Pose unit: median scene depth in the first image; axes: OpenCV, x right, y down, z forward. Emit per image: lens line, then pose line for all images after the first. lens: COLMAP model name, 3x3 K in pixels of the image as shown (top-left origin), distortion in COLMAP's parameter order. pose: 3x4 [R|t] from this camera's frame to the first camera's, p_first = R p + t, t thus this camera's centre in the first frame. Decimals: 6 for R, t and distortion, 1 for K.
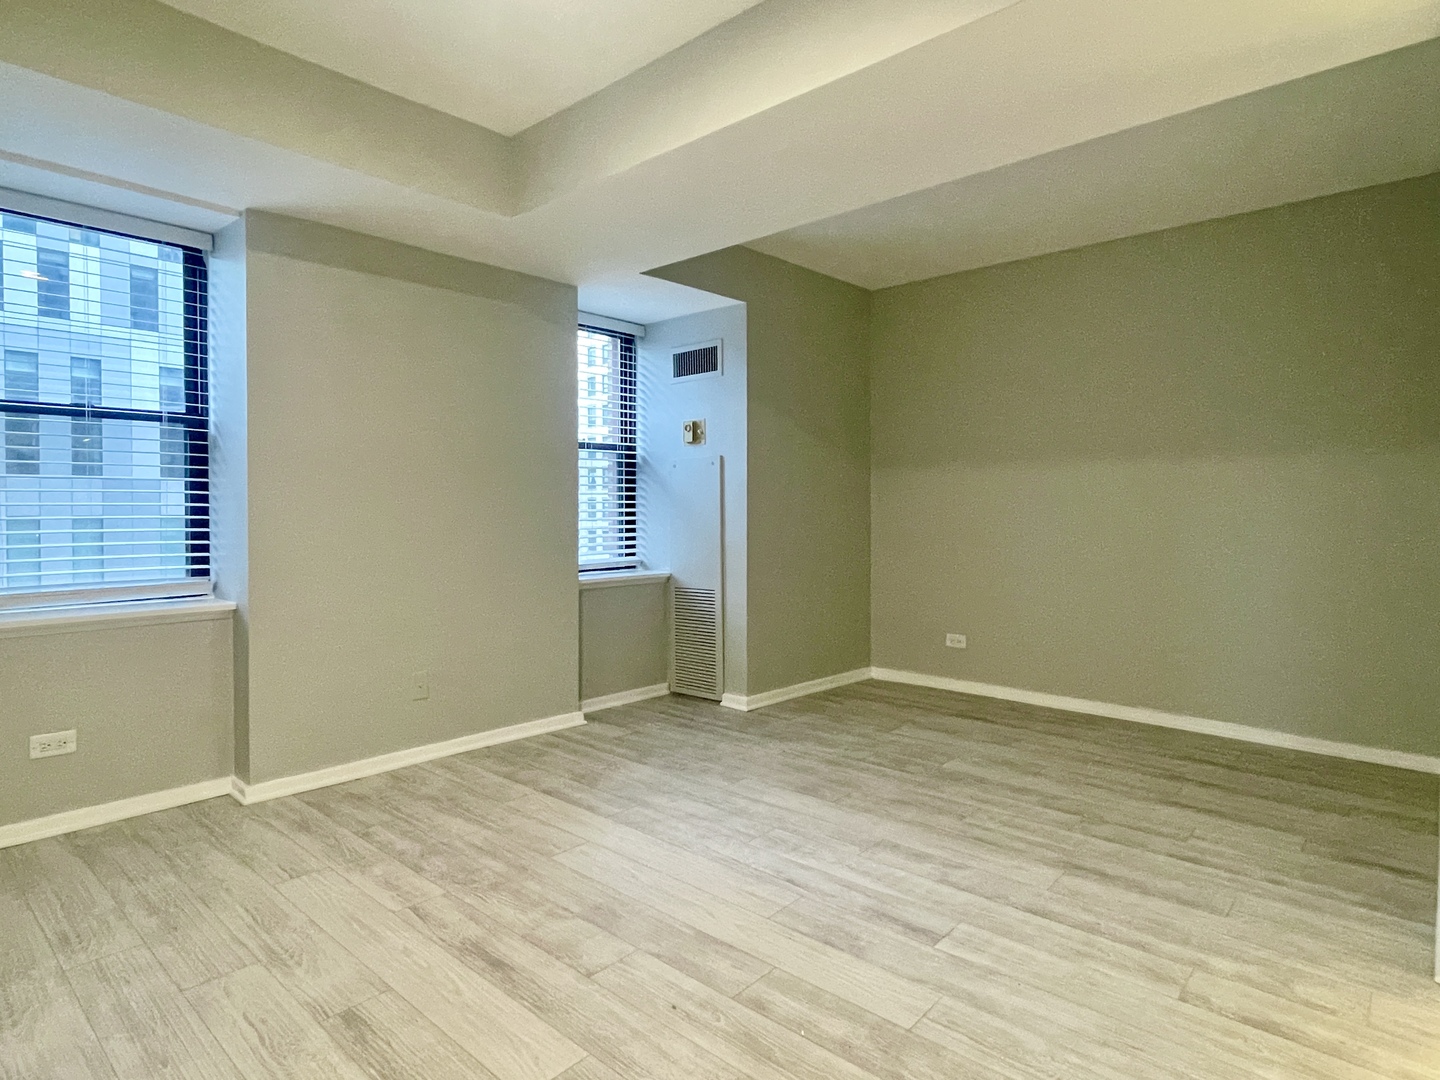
lens RADIAL K [[794.7, 0, 720.0], [0, 794.7, 540.0], [0, 0, 1]] dist [-0.003747, -0.001999]
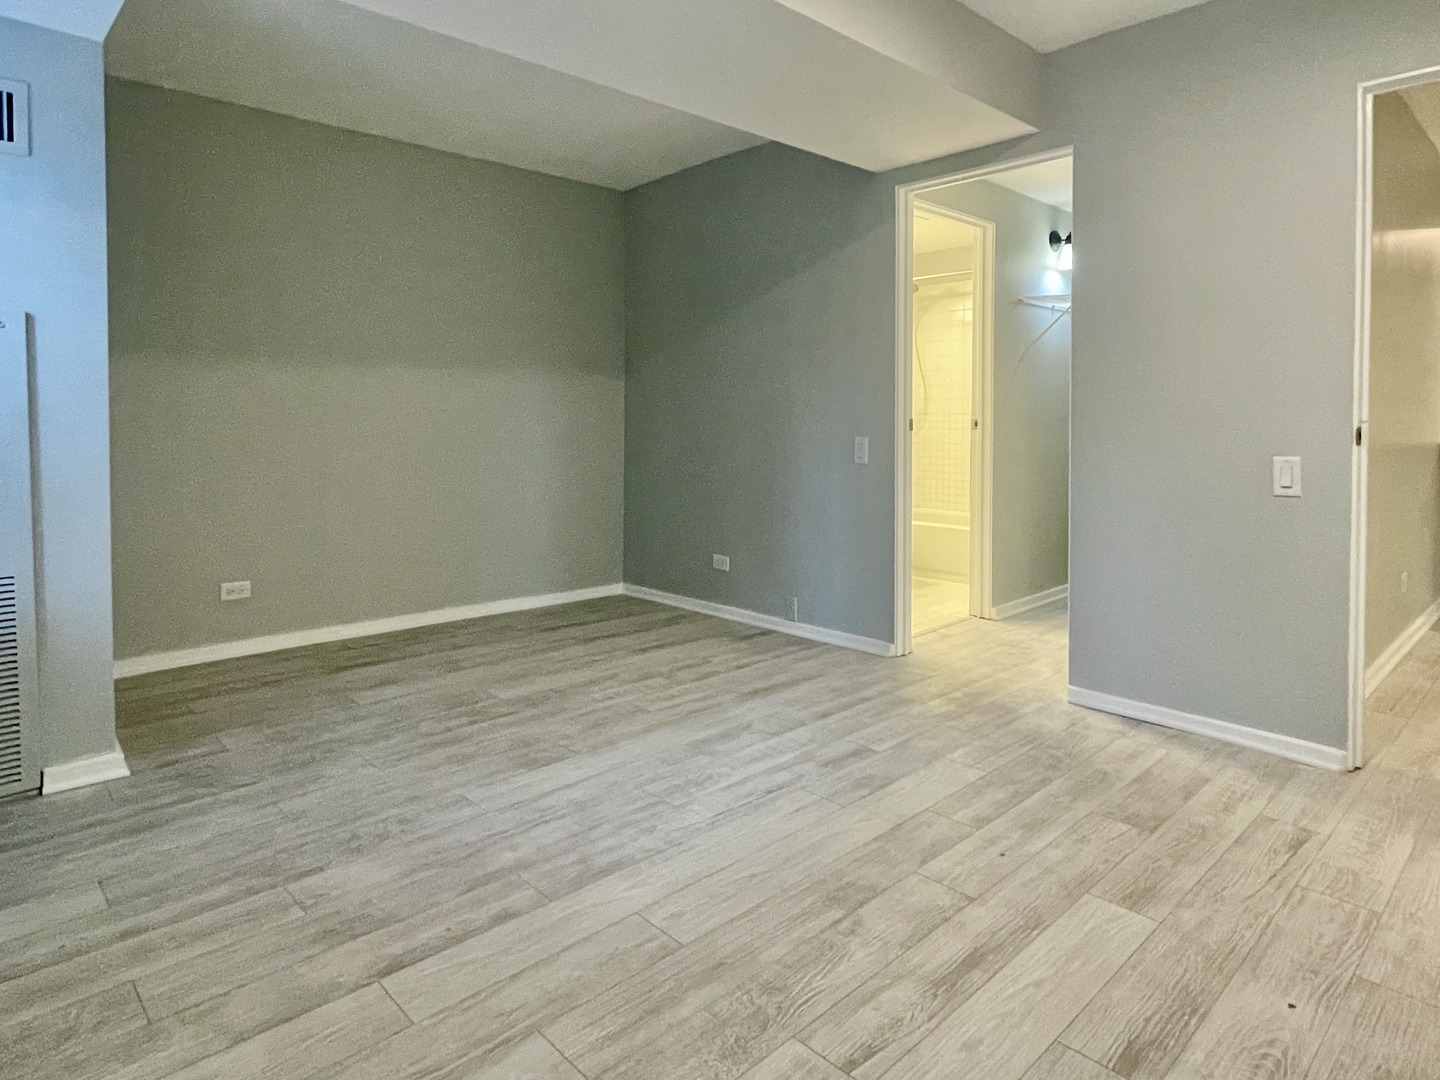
lens RADIAL K [[843.3, 0, 729.0], [0, 843.3, 473.9], [0, 0, 1]] dist [-0.000830, -0.000479]
pose [[0.085060, -0.068835, 0.993995, -0.852066], [0.037430, 0.997127, 0.065849, -0.036134], [-0.995673, 0.031604, 0.087392, 0.856956]]
